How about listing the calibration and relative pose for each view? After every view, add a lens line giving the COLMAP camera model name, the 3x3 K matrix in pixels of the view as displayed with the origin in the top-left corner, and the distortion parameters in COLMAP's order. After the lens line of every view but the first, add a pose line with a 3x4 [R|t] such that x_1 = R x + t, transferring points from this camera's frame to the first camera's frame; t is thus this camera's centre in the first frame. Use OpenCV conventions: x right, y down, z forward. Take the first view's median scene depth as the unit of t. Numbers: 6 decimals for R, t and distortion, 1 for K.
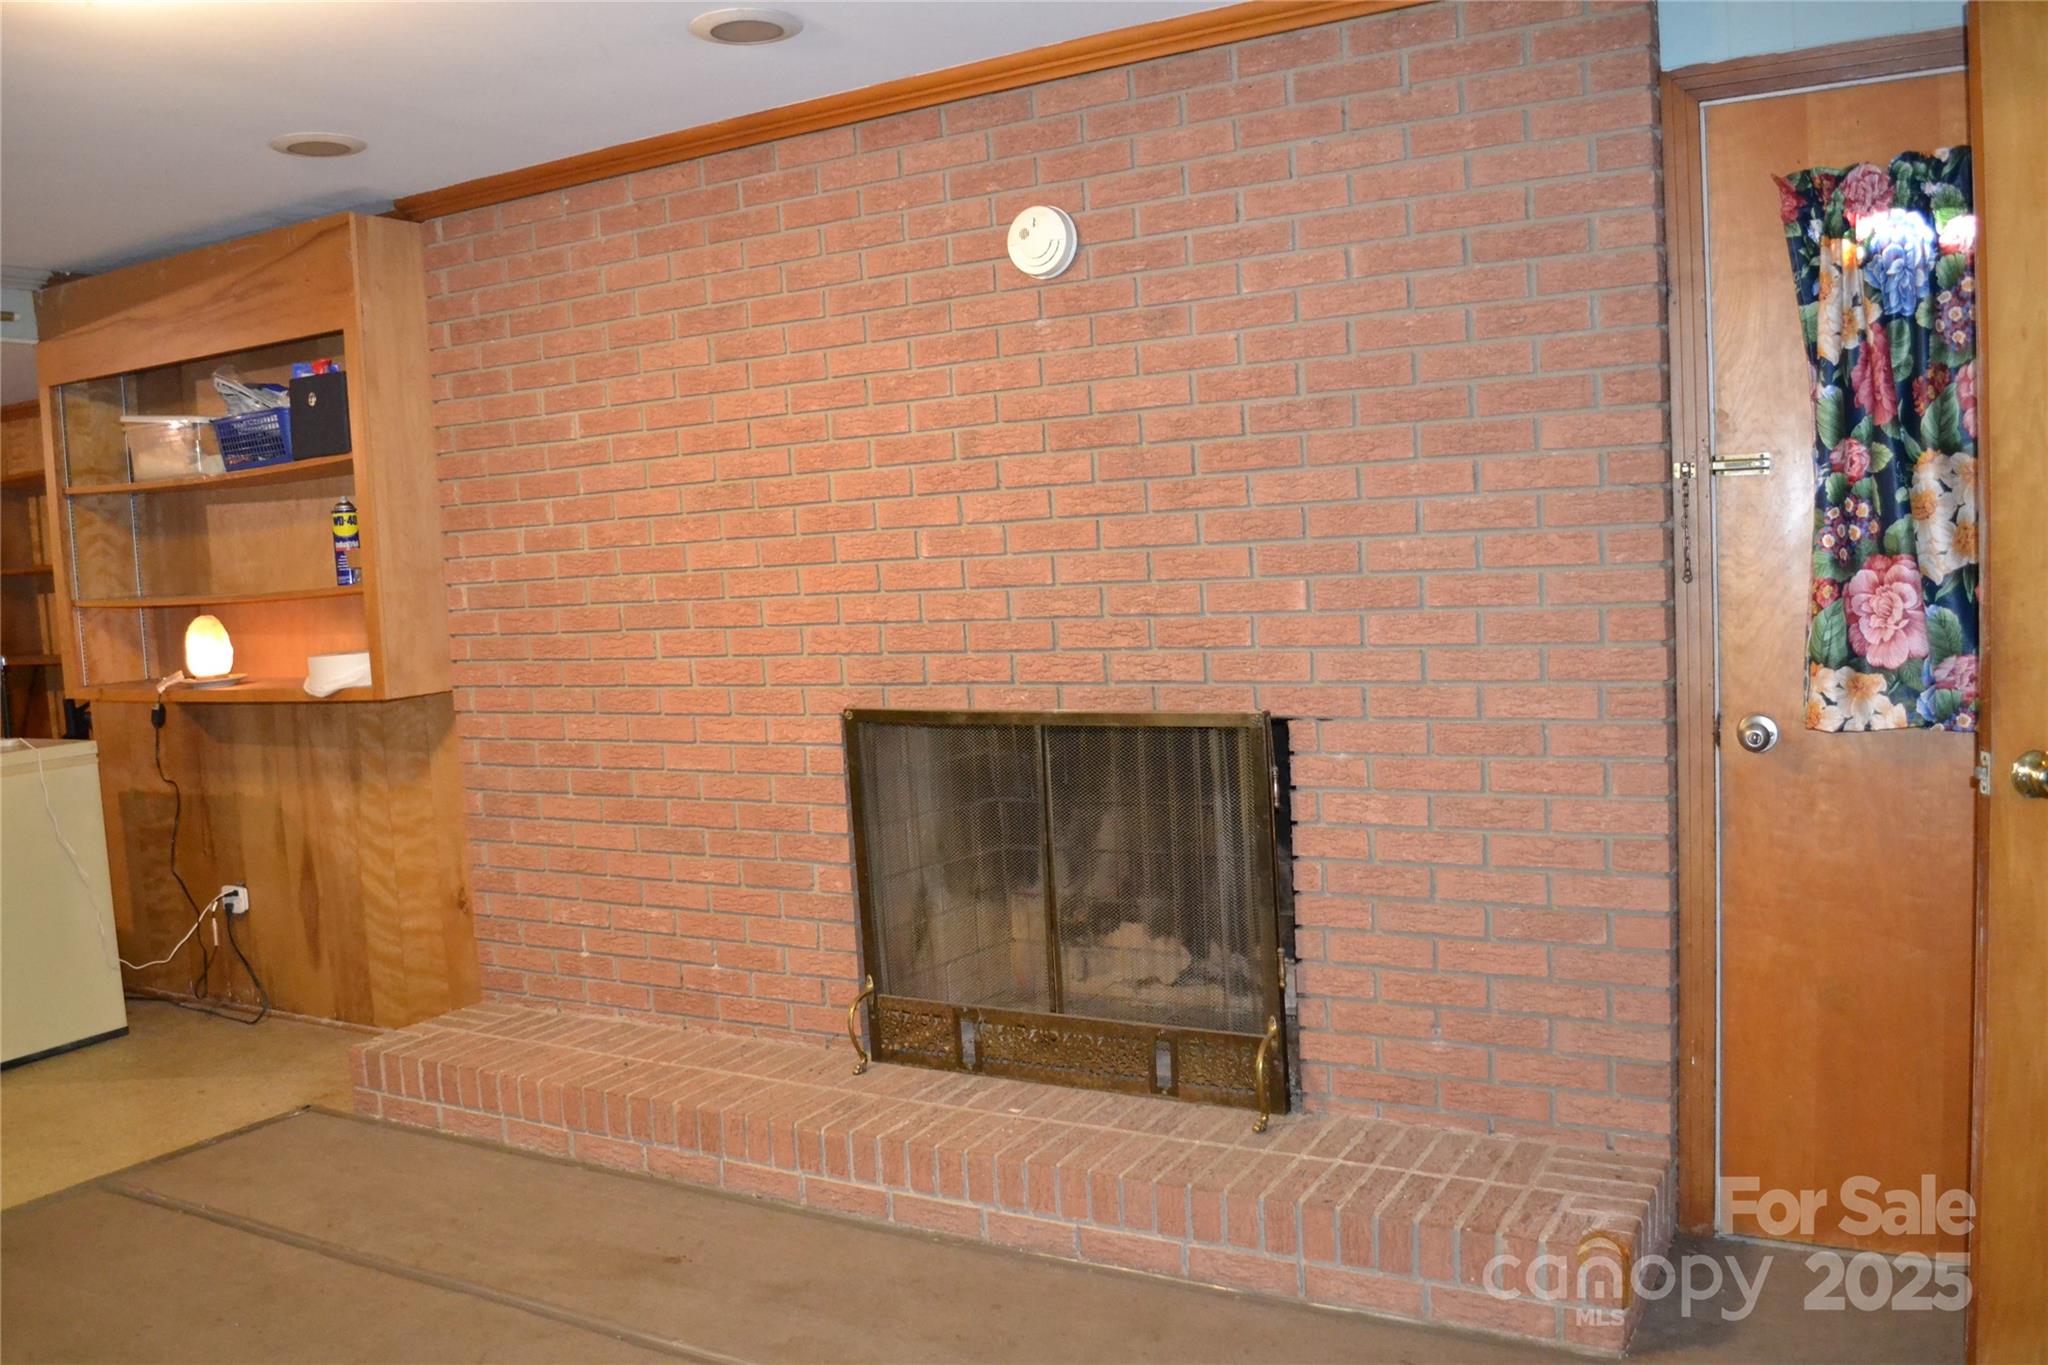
lens RADIAL K [[1645.5, 0, 1028.2], [0, 1645.5, 689.5], [0, 0, 1]] dist [-0.076564, 0.002867]
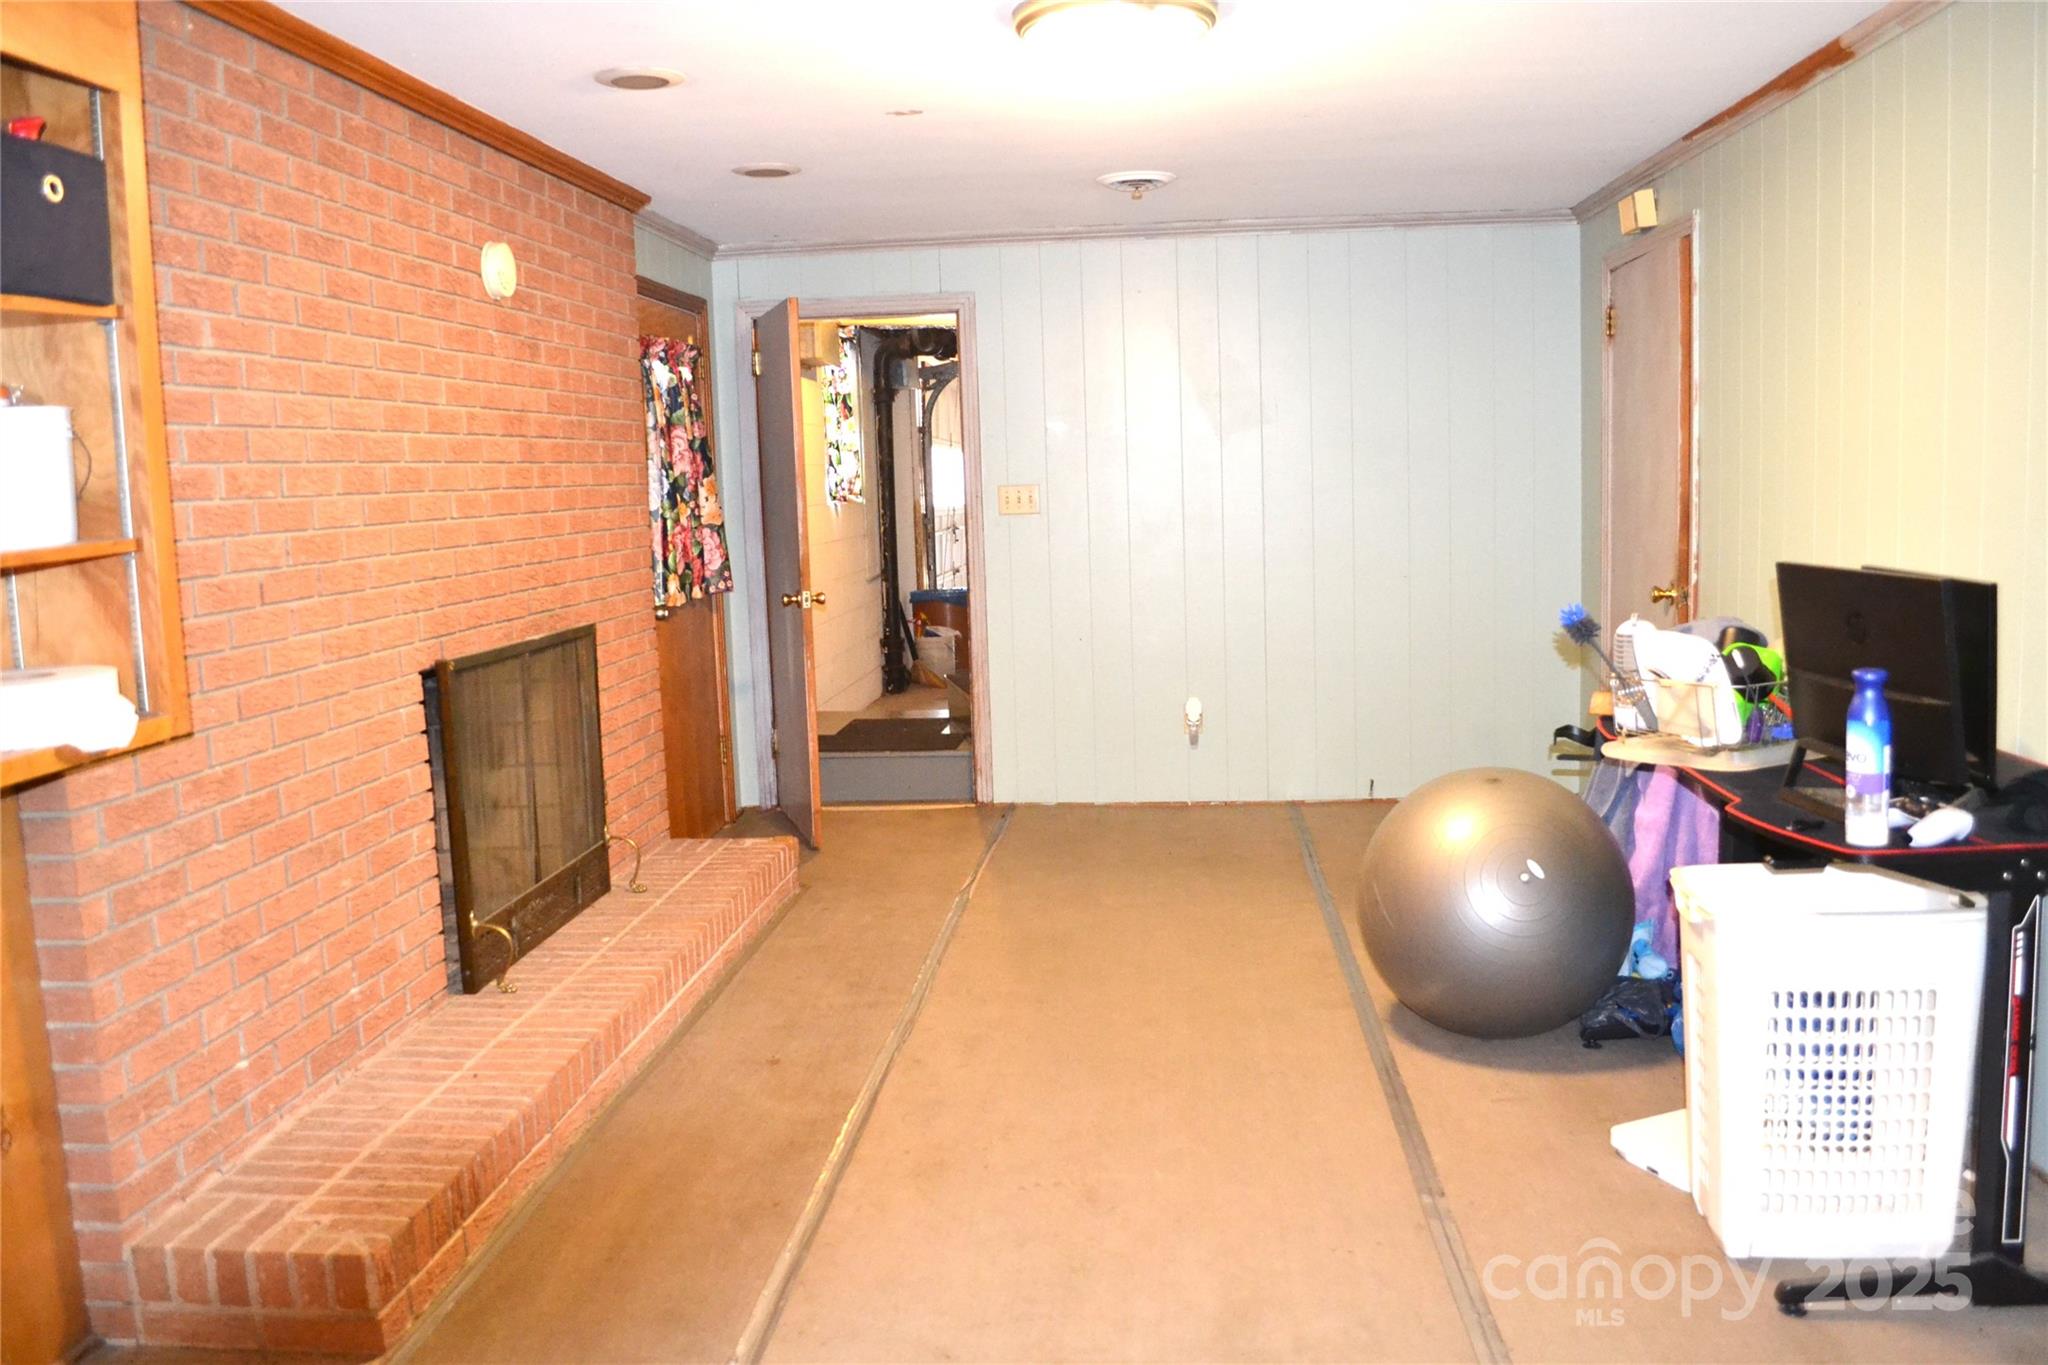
lens RADIAL K [[1645.5, 0, 1028.2], [0, 1645.5, 689.5], [0, 0, 1]] dist [-0.076564, 0.002867]
pose [[-0.417335, -0.049042, 0.907428, -1.103949], [0.138898, 0.983368, 0.117026, -0.036485], [-0.898075, 0.174879, -0.403582, 0.996208]]
